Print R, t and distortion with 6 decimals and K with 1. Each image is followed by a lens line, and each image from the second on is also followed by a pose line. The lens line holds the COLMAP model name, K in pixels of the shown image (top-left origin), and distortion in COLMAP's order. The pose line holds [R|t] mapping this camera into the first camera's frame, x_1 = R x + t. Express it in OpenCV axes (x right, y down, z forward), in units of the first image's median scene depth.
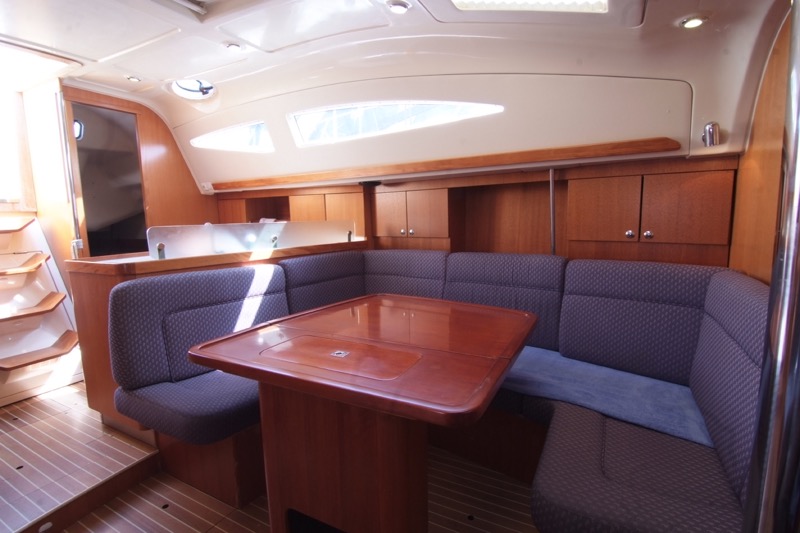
lens RADIAL K [[392.8, 0, 397.4], [0, 392.8, 267.8], [0, 0, 1]] dist [-0.008248, -0.011846]
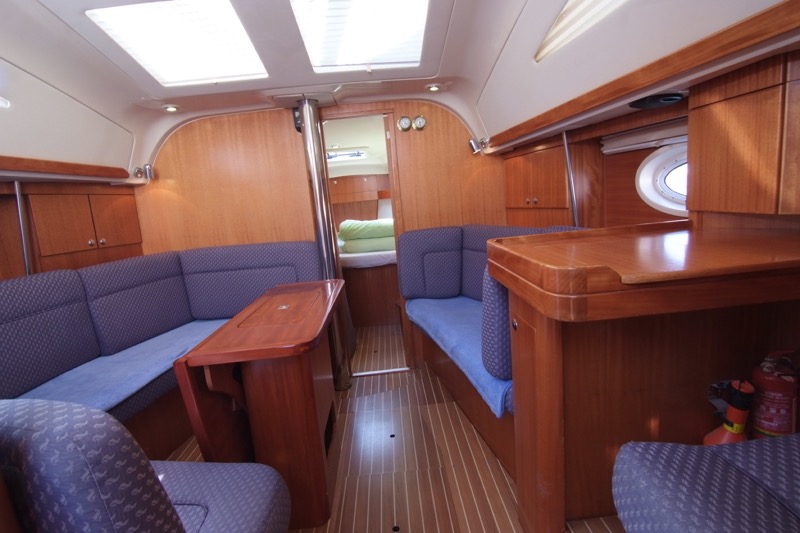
lens RADIAL K [[392.8, 0, 397.4], [0, 392.8, 267.8], [0, 0, 1]] dist [-0.008248, -0.011846]
pose [[-0.500639, -0.073675, 0.862515, -0.791311], [0.214251, 0.954826, 0.205920, -0.050641], [-0.838723, 0.287887, -0.462238, 0.687252]]
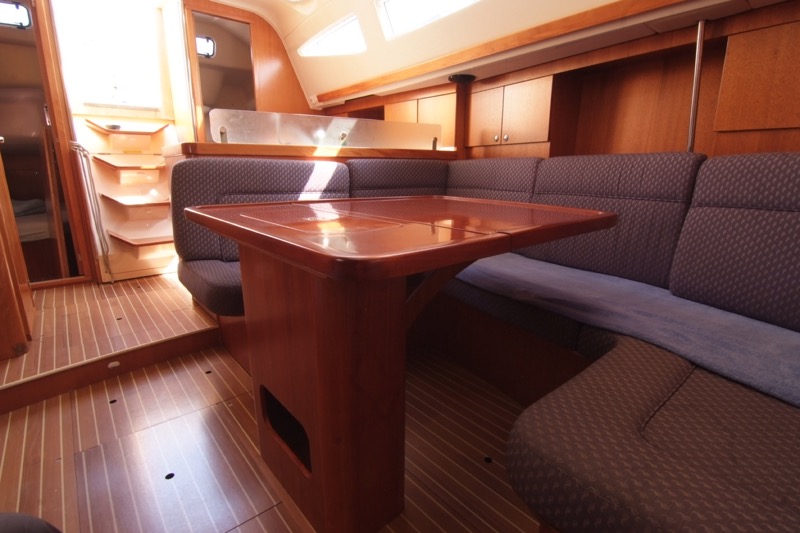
lens RADIAL K [[392.8, 0, 397.4], [0, 392.8, 267.8], [0, 0, 1]] dist [-0.008248, -0.011846]
pose [[0.931123, 0.118015, -0.345084, 0.176153], [-0.076328, 0.988302, 0.132036, 0.110019], [0.356630, -0.096602, 0.929238, 0.155643]]
